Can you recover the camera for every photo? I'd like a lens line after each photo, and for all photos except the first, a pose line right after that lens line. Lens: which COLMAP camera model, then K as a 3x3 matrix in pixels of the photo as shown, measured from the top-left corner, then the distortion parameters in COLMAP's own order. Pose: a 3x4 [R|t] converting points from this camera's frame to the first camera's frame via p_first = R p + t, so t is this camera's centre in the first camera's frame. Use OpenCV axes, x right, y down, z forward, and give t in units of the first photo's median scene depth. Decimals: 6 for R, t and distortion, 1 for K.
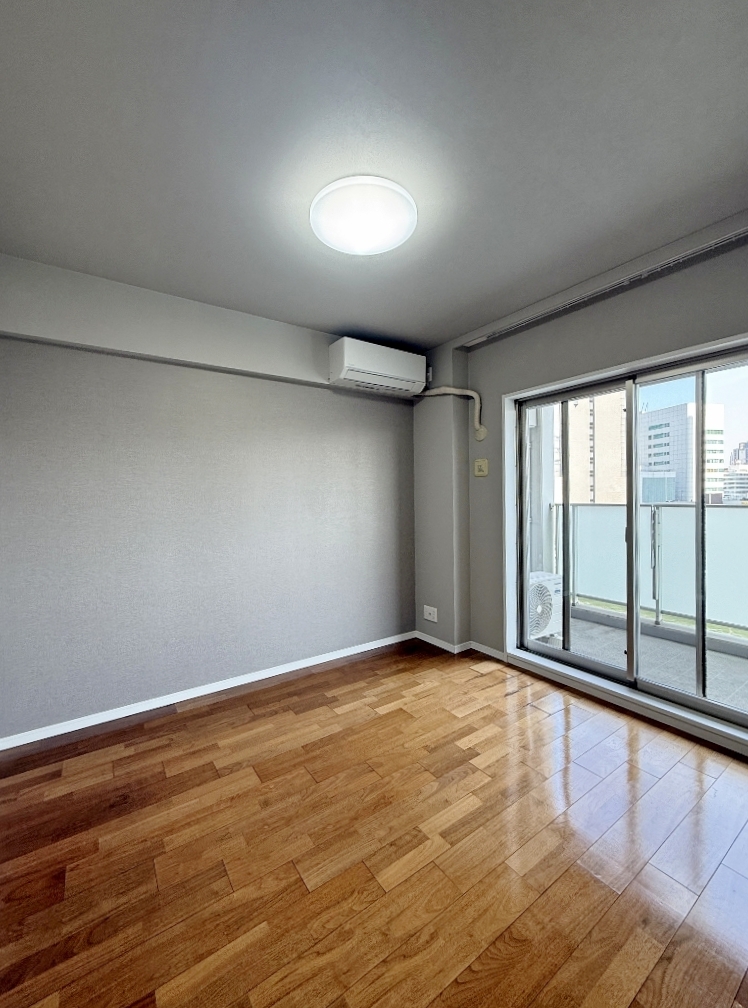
lens RADIAL K [[401.0, 0, 370.5], [0, 401.0, 504.9], [0, 0, 1]] dist [0.000002, 0.000126]
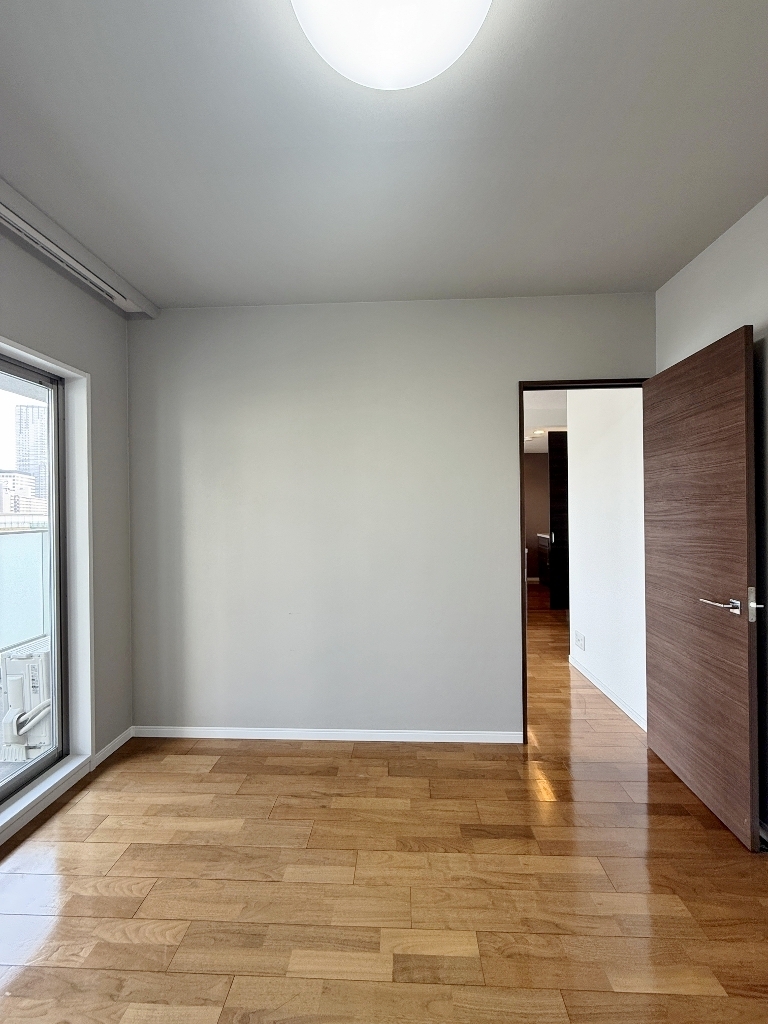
lens RADIAL K [[407.4, 0, 386.5], [0, 407.4, 508.0], [0, 0, 1]] dist [0.000002, 0.000126]
pose [[-0.801346, 0.026536, 0.597612, -0.307989], [0.034765, 0.999393, 0.002240, -0.042889], [-0.597189, 0.022571, -0.801783, 1.456712]]
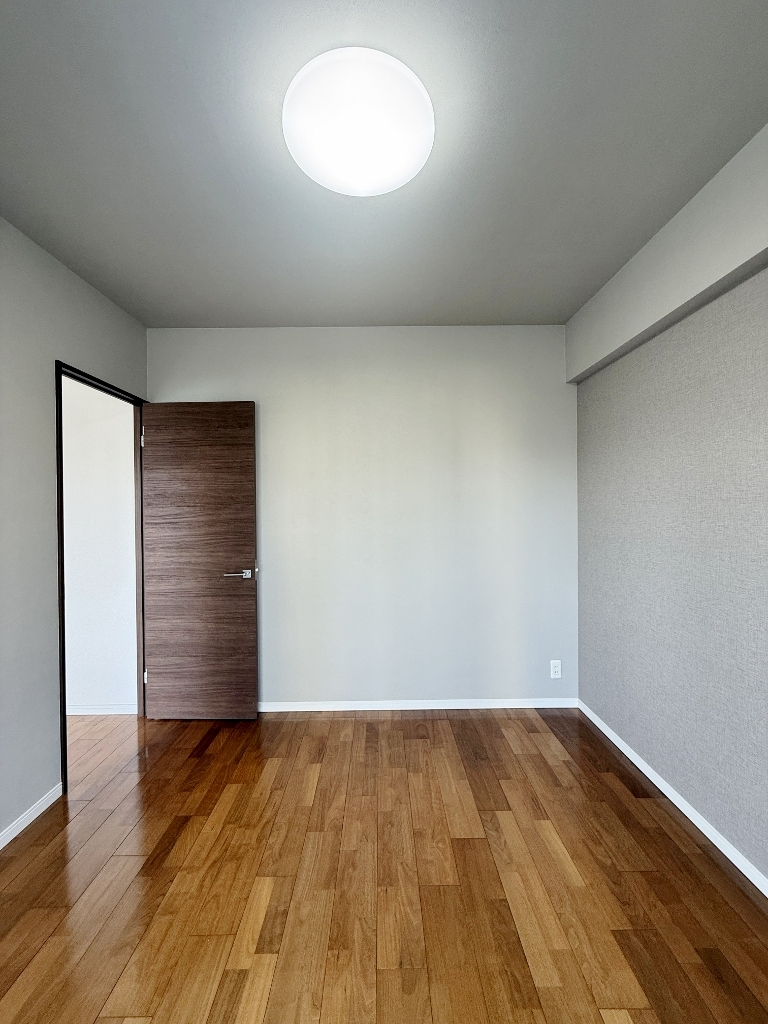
lens RADIAL K [[407.4, 0, 379.5], [0, 407.4, 506.9], [0, 0, 1]] dist [0.000002, 0.000126]
pose [[-0.561836, 0.018434, -0.827043, 0.588770], [0.002964, 0.999790, 0.020271, -0.060481], [0.827243, 0.008938, -0.561773, 1.473027]]
